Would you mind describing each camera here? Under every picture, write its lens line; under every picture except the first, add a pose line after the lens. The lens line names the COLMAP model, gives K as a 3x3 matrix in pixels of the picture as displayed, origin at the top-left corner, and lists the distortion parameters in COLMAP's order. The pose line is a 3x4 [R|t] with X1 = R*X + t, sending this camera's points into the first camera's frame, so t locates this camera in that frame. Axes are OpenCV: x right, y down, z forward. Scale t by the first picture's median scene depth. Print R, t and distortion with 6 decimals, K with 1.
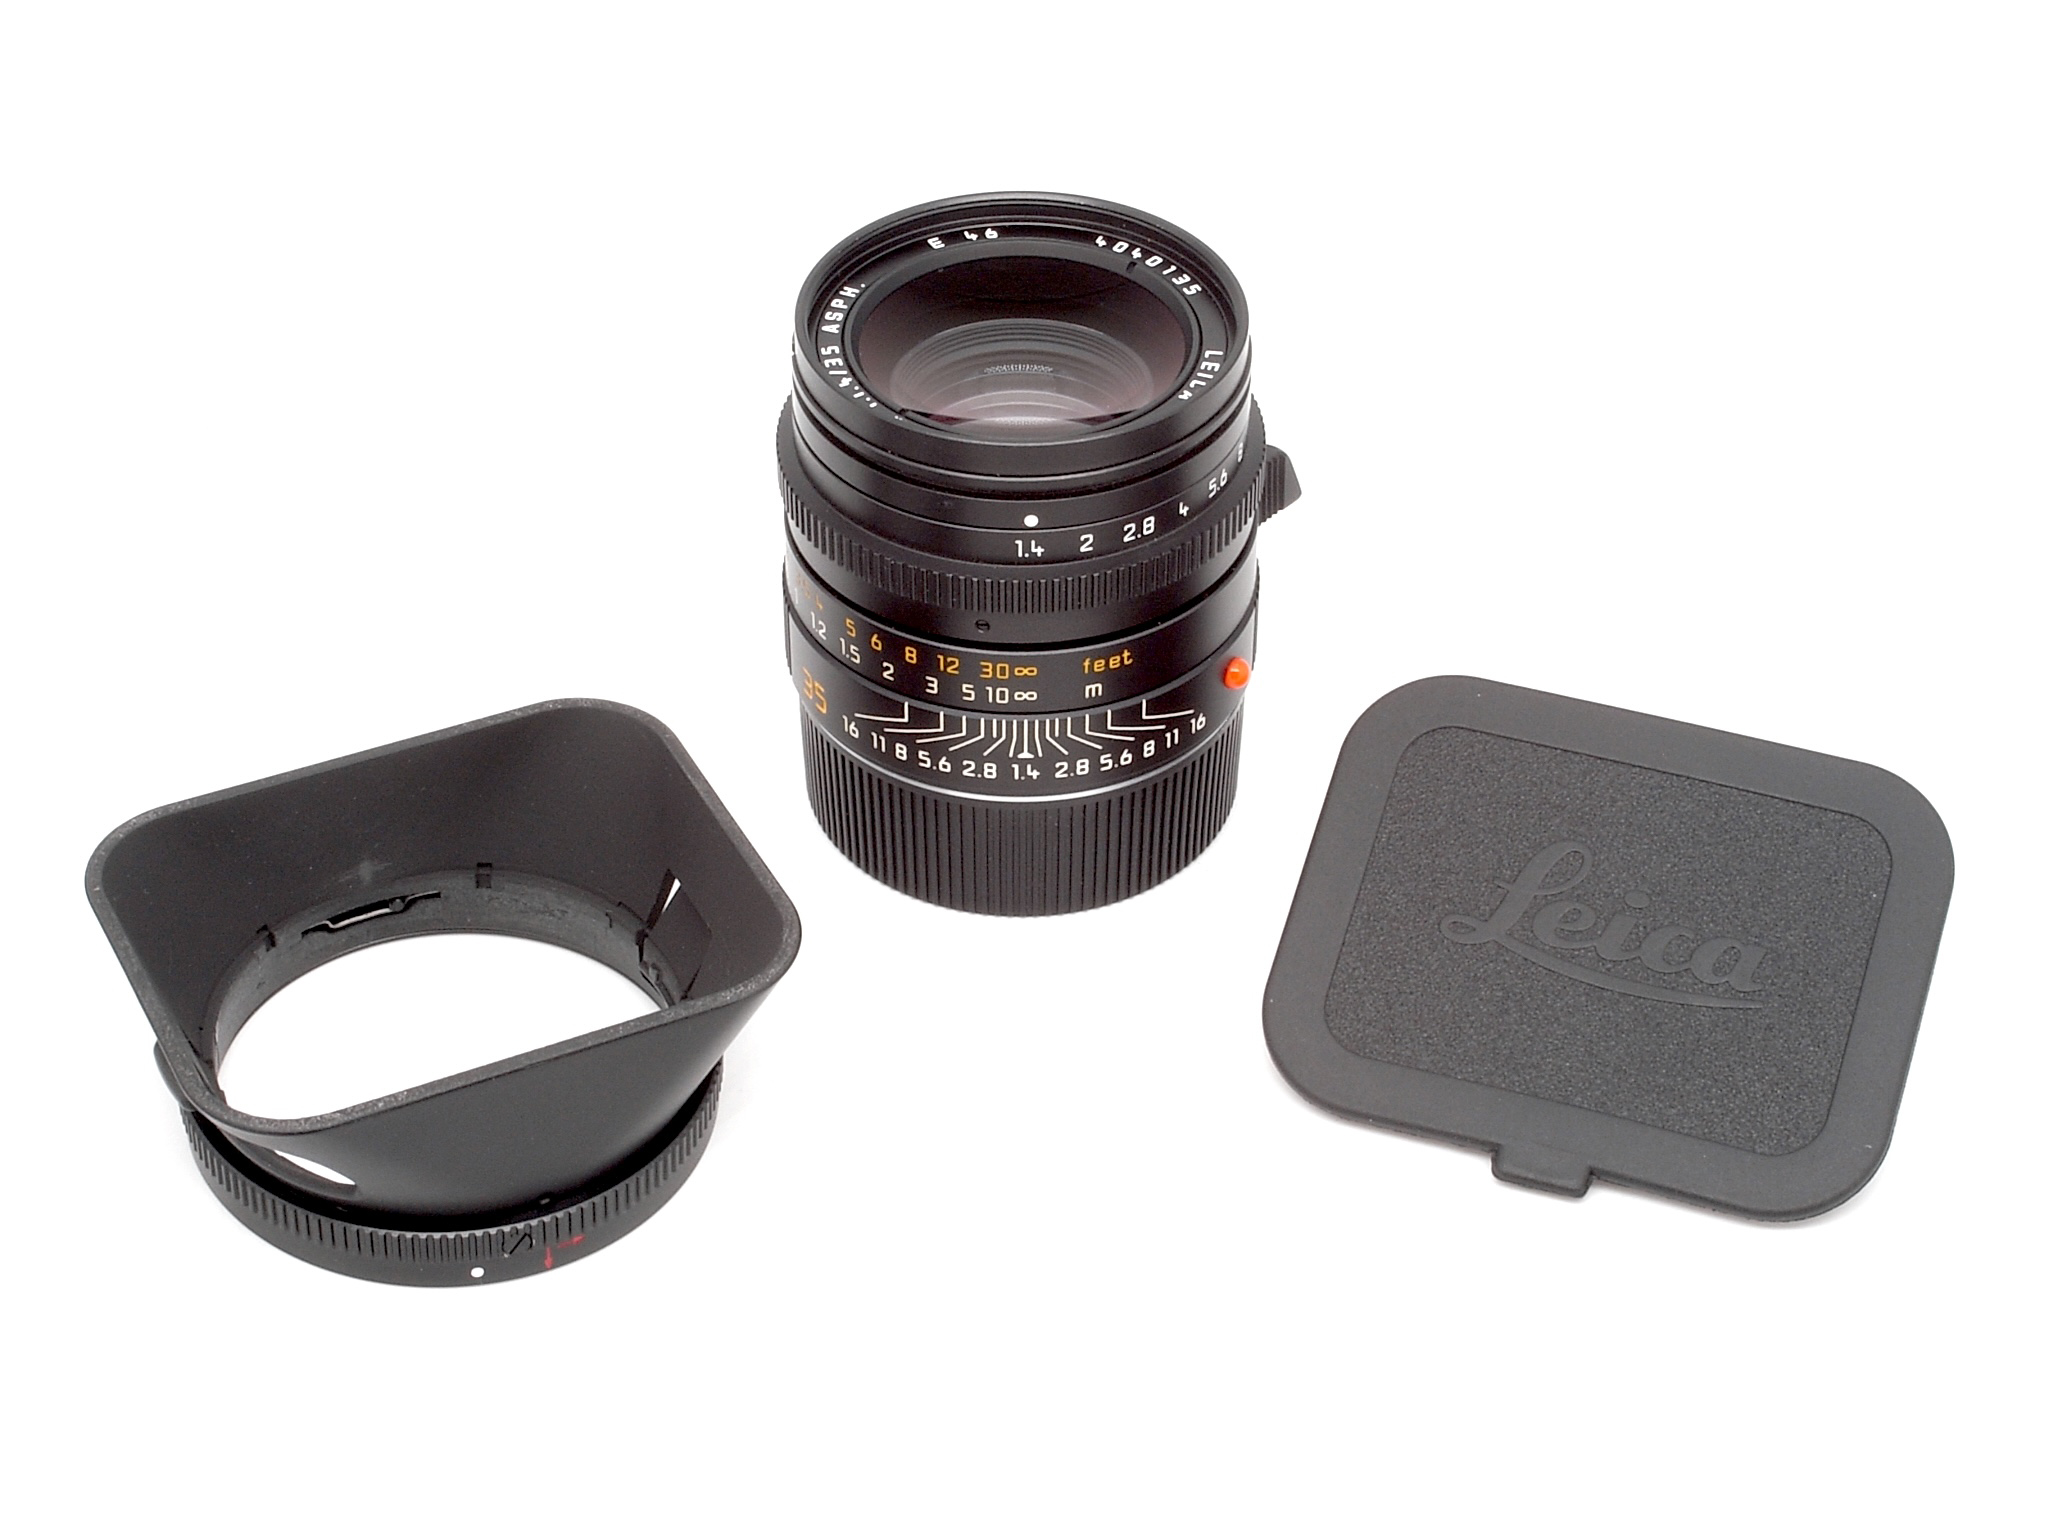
lens RADIAL K [[4261.1, 0, 1024.0], [0, 4261.1, 768.0], [0, 0, 1]] dist [0.144630, -0.004459]
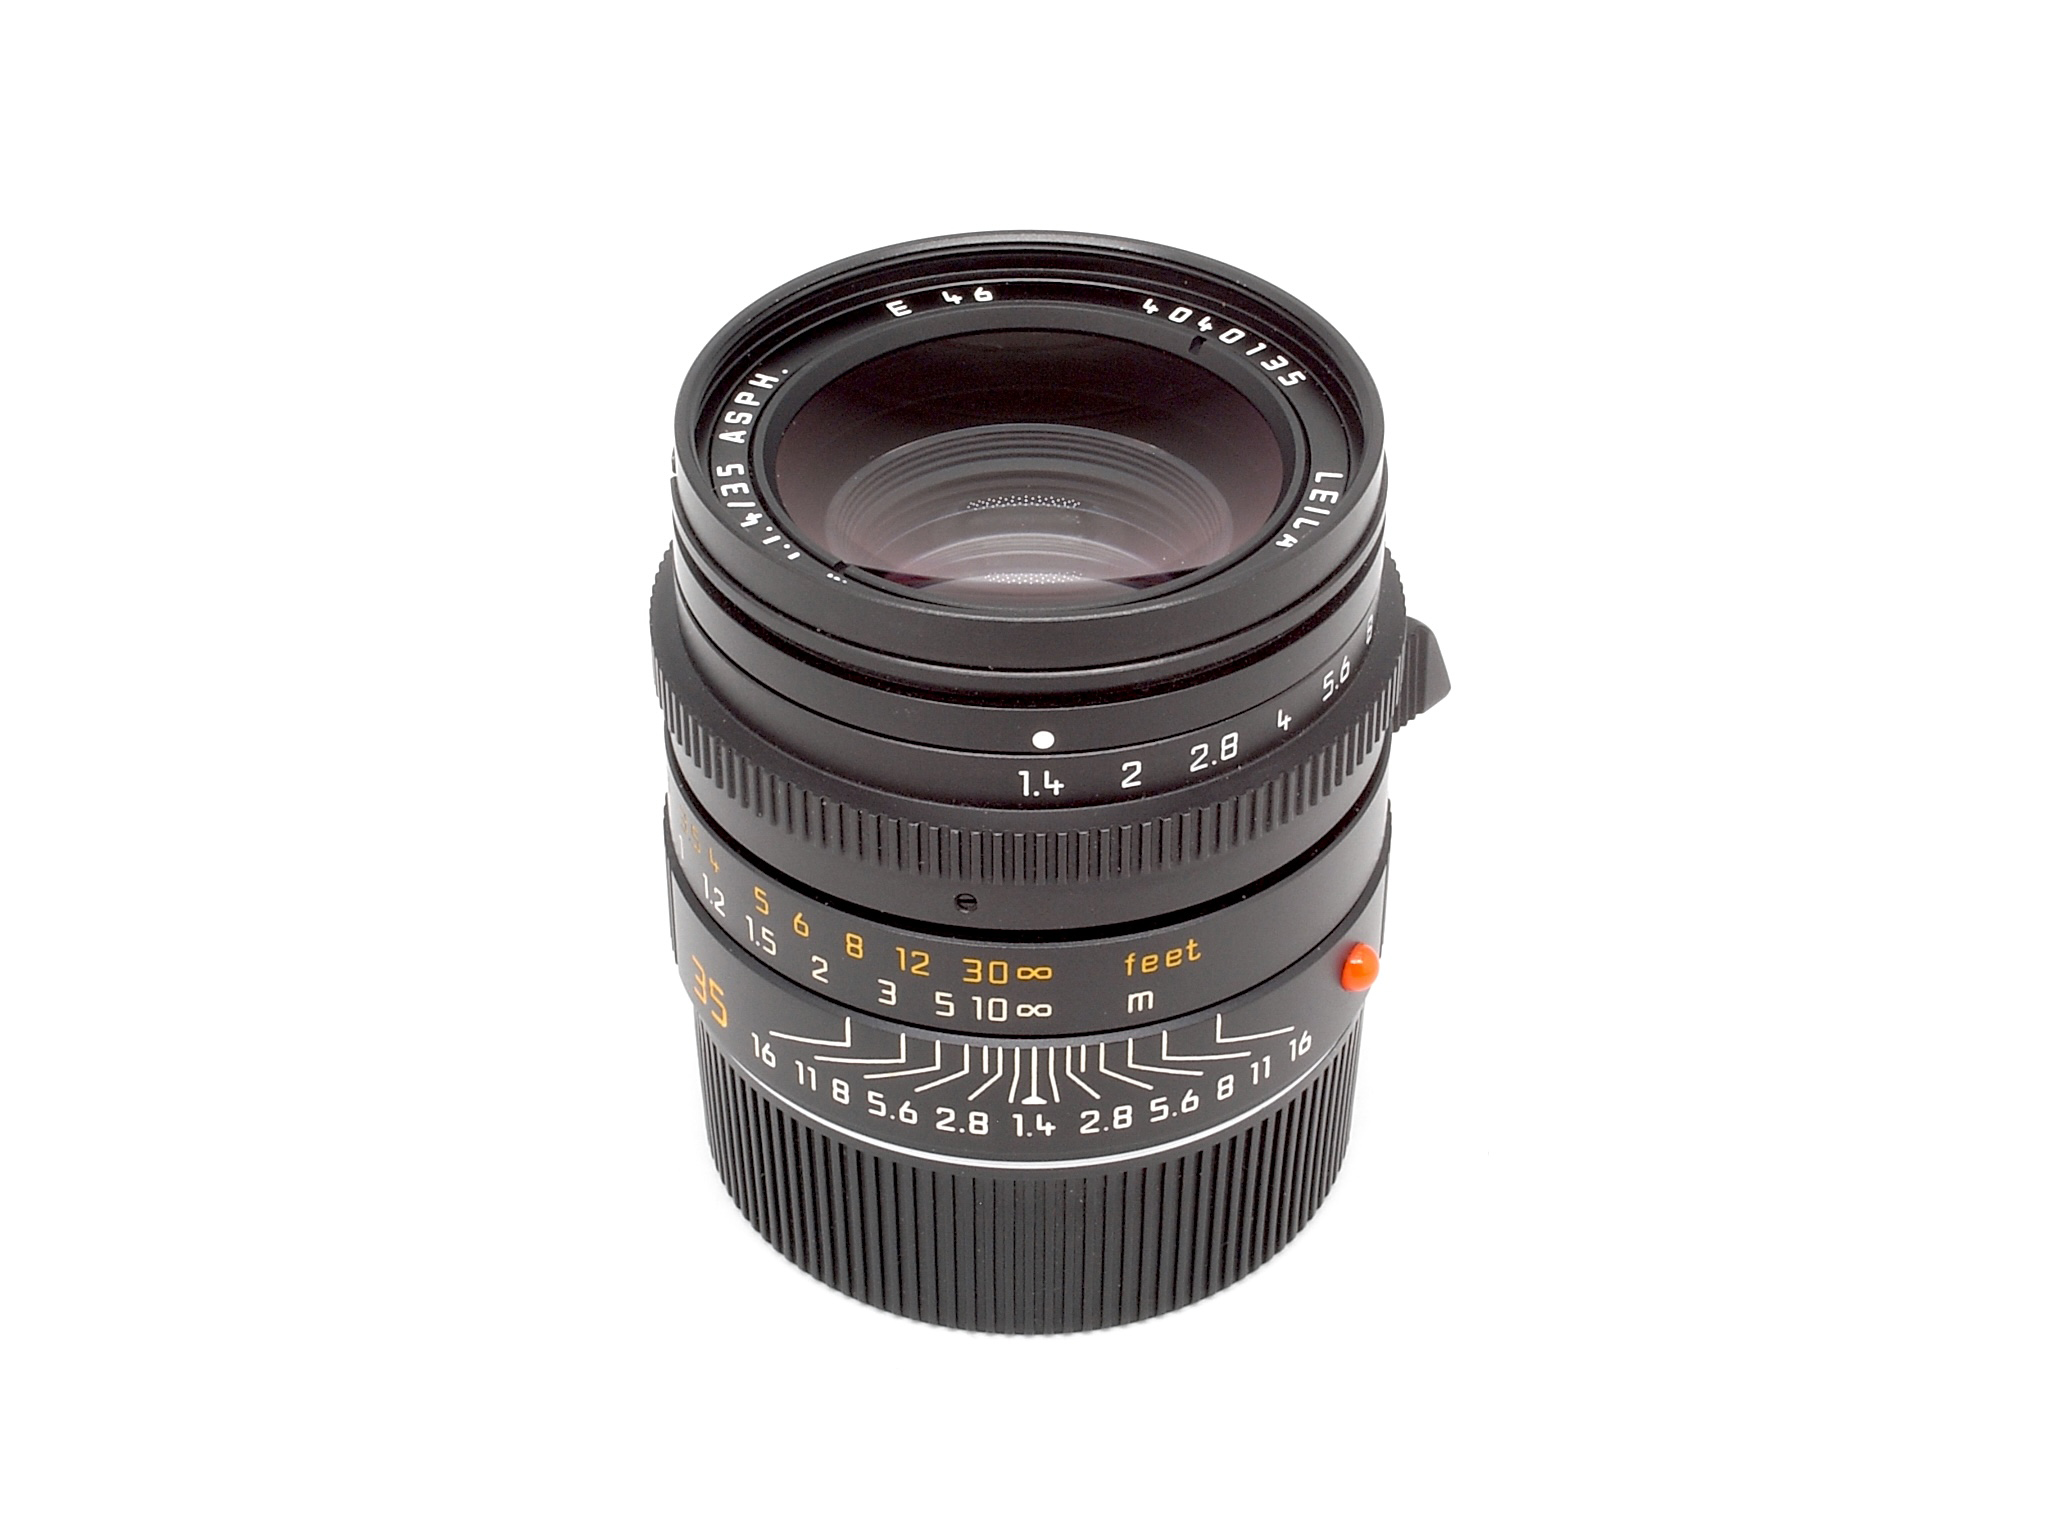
lens RADIAL K [[4261.1, 0, 1024.0], [0, 4261.1, 768.0], [0, 0, 1]] dist [0.144630, -0.004459]
pose [[0.999997, 0.002012, -0.001422, -0.000308], [-0.002056, 0.999493, -0.031765, -0.032567], [0.001357, 0.031768, 0.999494, 0.357320]]
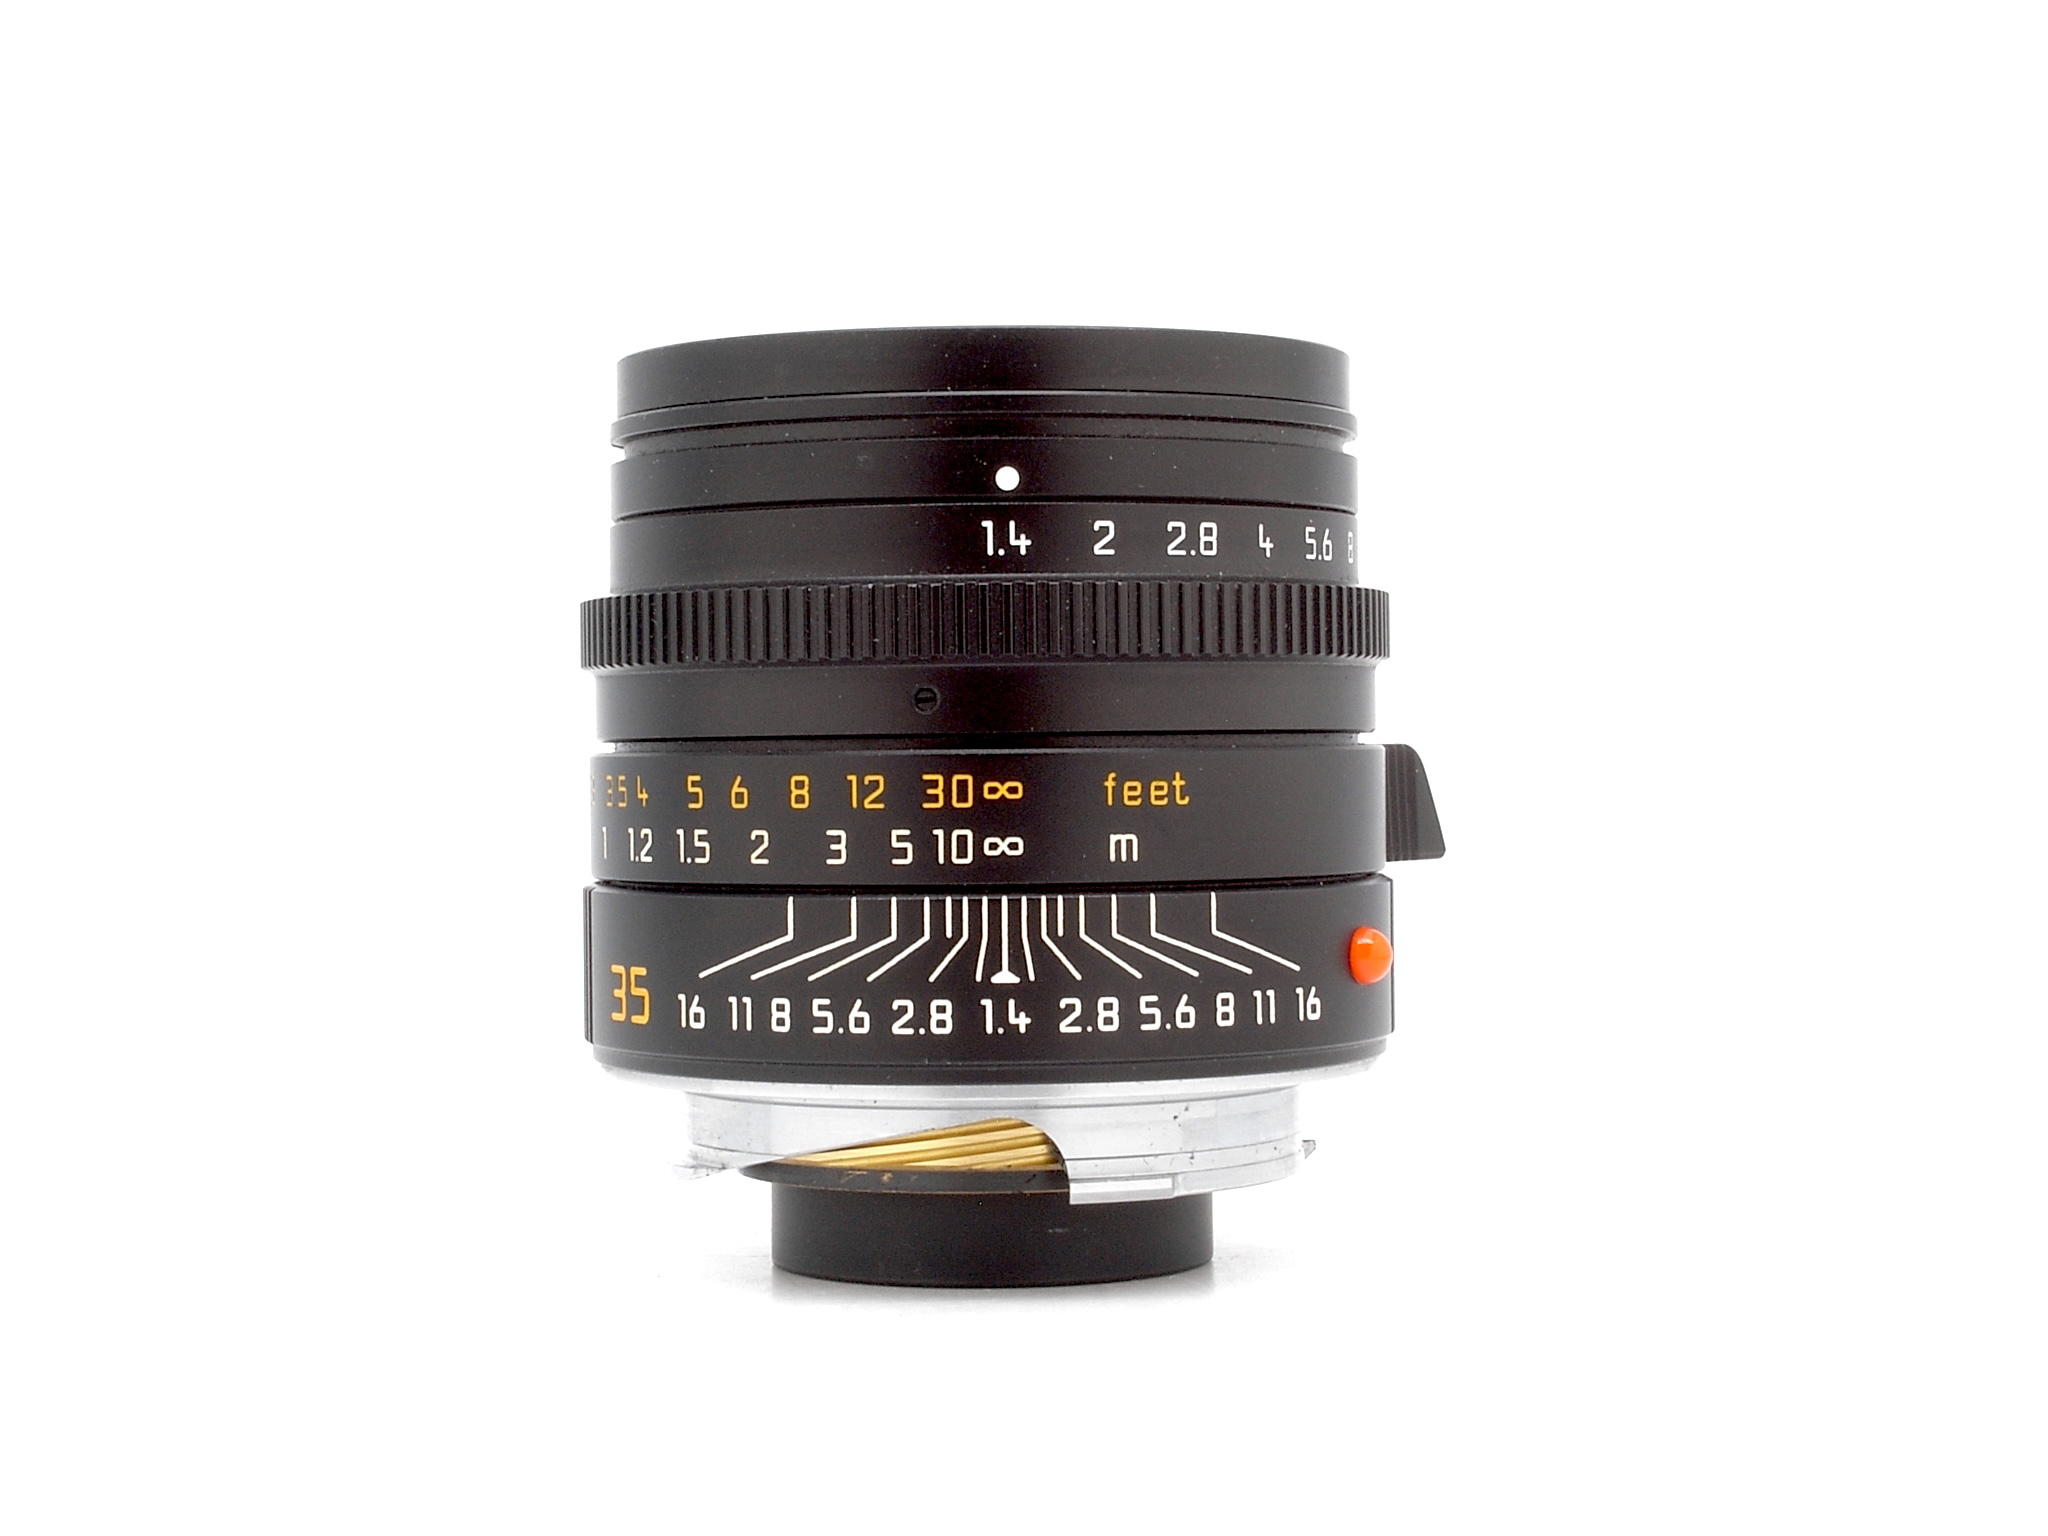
lens RADIAL K [[4261.1, 0, 1024.0], [0, 4261.1, 768.0], [0, 0, 1]] dist [0.144630, -0.004459]
pose [[0.999604, -0.010977, 0.025901, -0.011248], [0.025355, 0.750396, -0.660502, 0.343101], [-0.012186, 0.660897, 0.750378, 0.565715]]
